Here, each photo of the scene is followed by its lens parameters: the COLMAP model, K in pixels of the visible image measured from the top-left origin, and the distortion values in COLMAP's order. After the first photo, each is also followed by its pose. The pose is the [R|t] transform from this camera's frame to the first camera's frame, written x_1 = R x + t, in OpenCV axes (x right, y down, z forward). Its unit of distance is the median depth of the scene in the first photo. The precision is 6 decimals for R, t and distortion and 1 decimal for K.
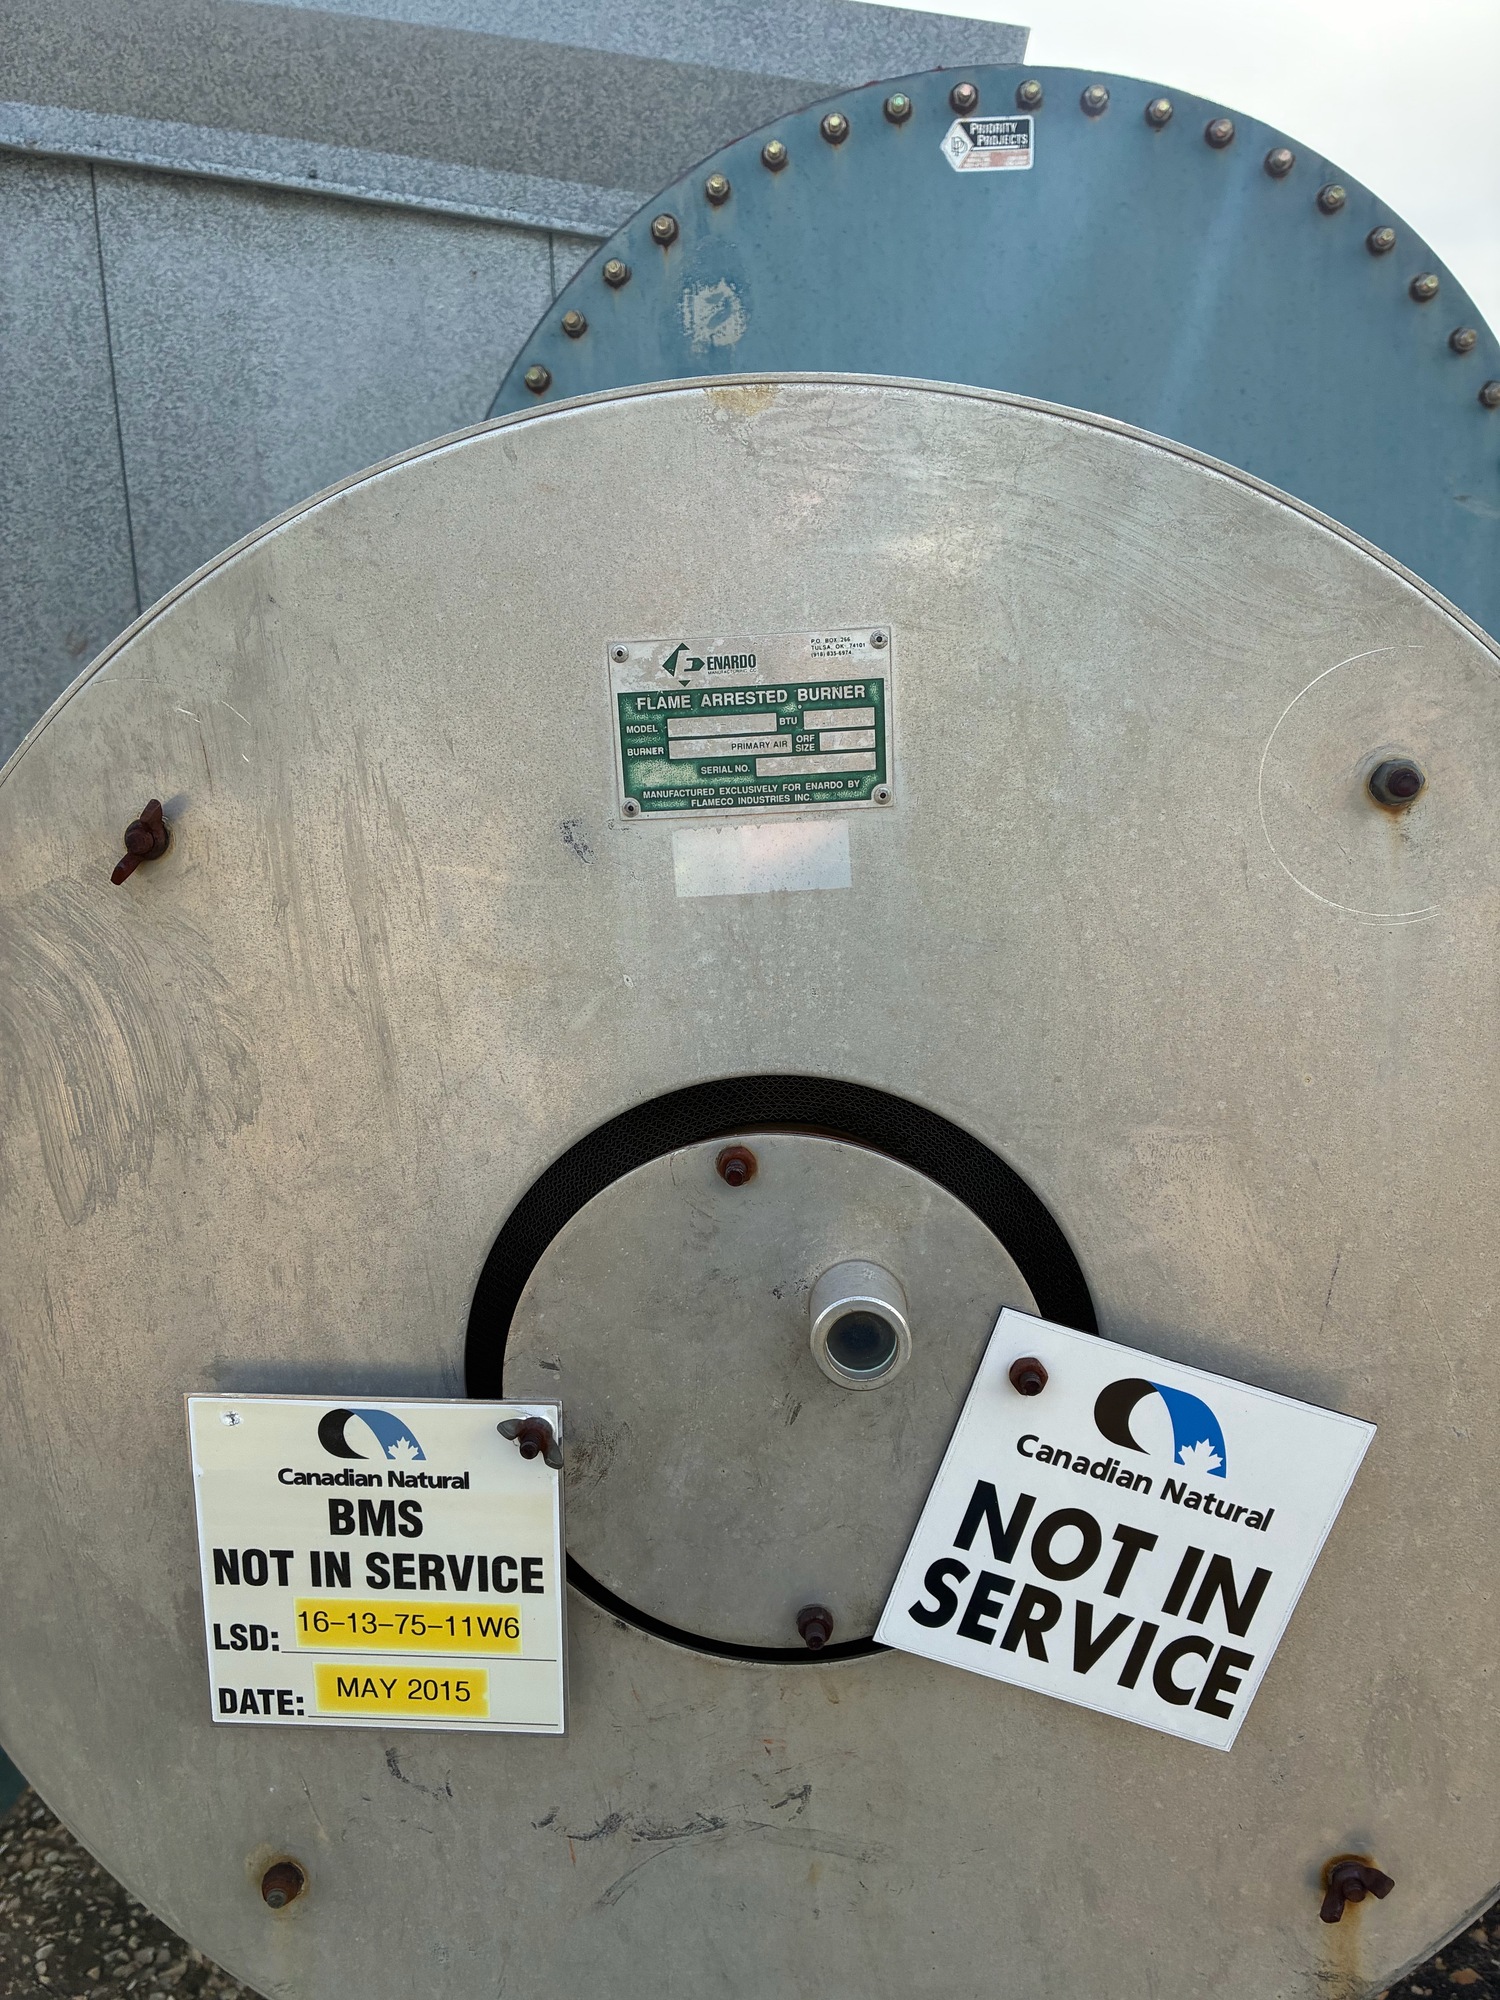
lens RADIAL K [[1589.3, 0, 744.4], [0, 1589.3, 1009.5], [0, 0, 1]] dist [0.011884, -0.010284]
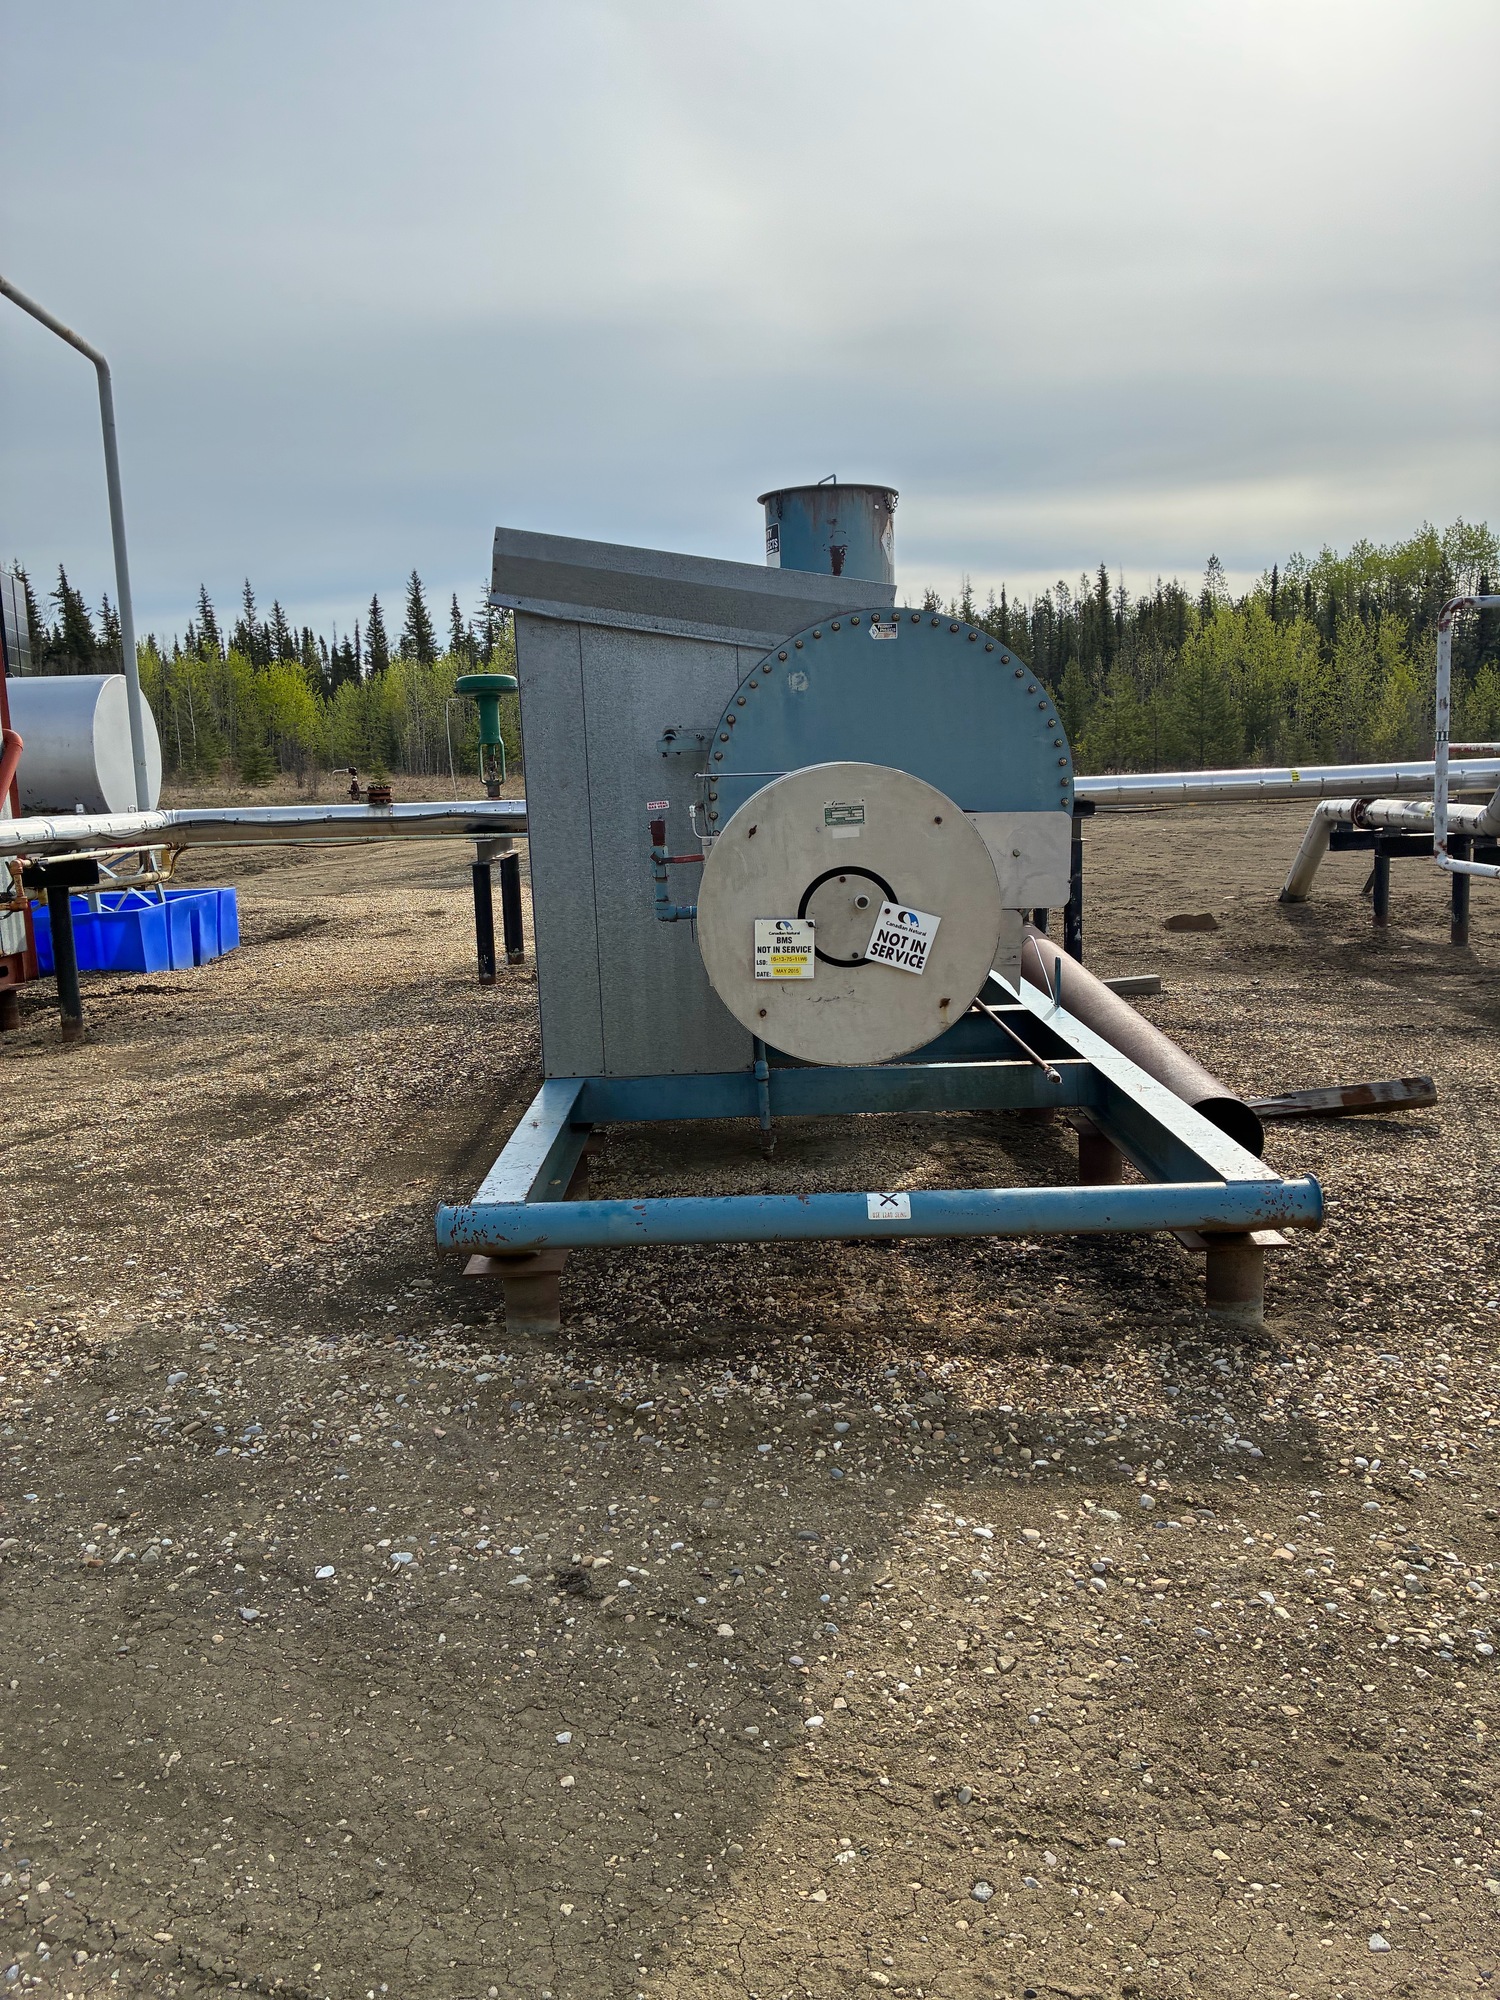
lens RADIAL K [[1517.5, 0, 742.1], [0, 1517.5, 986.0], [0, 0, 1]] dist [0.055862, -0.068283]
pose [[0.999345, -0.017214, 0.031820, -0.641747], [0.018952, 0.998299, -0.055139, 0.896796], [-0.030817, 0.055706, 0.997971, -5.348671]]
